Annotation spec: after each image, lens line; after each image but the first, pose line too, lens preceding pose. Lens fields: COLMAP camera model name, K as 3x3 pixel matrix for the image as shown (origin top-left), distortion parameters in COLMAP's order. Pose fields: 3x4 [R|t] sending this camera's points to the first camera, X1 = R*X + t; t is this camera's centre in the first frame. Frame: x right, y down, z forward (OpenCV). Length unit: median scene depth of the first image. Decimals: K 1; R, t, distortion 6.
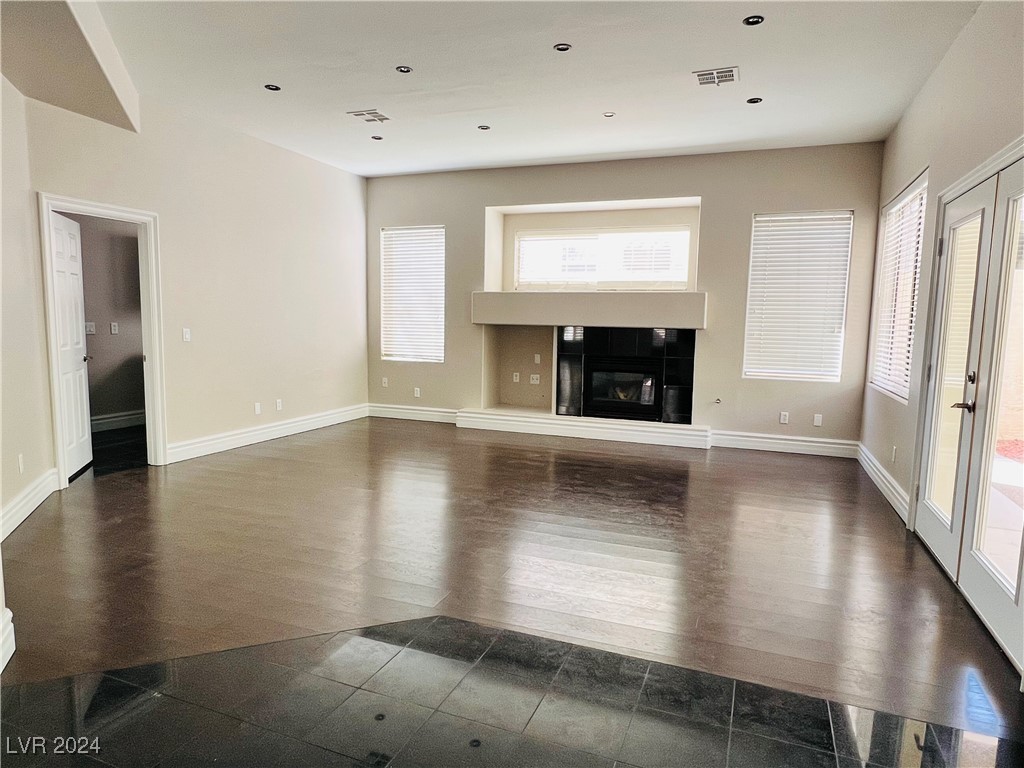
lens RADIAL K [[634.5, 0, 512.0], [0, 634.5, 384.0], [0, 0, 1]] dist [-0.002520, -0.001148]
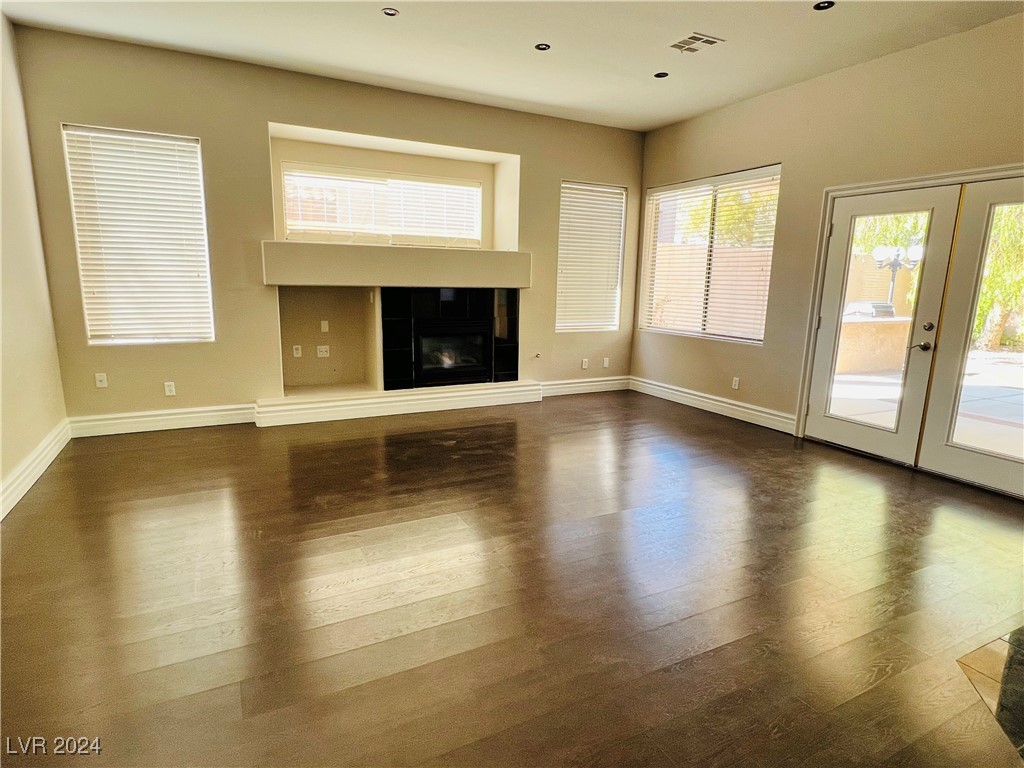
lens RADIAL K [[559.8, 0, 512.0], [0, 559.8, 384.0], [0, 0, 1]] dist [-0.005698, -0.000501]
pose [[0.667333, -0.143979, 0.730710, -0.365028], [0.069611, 0.988898, 0.131280, -0.047726], [-0.741499, -0.036742, 0.669947, 0.355448]]
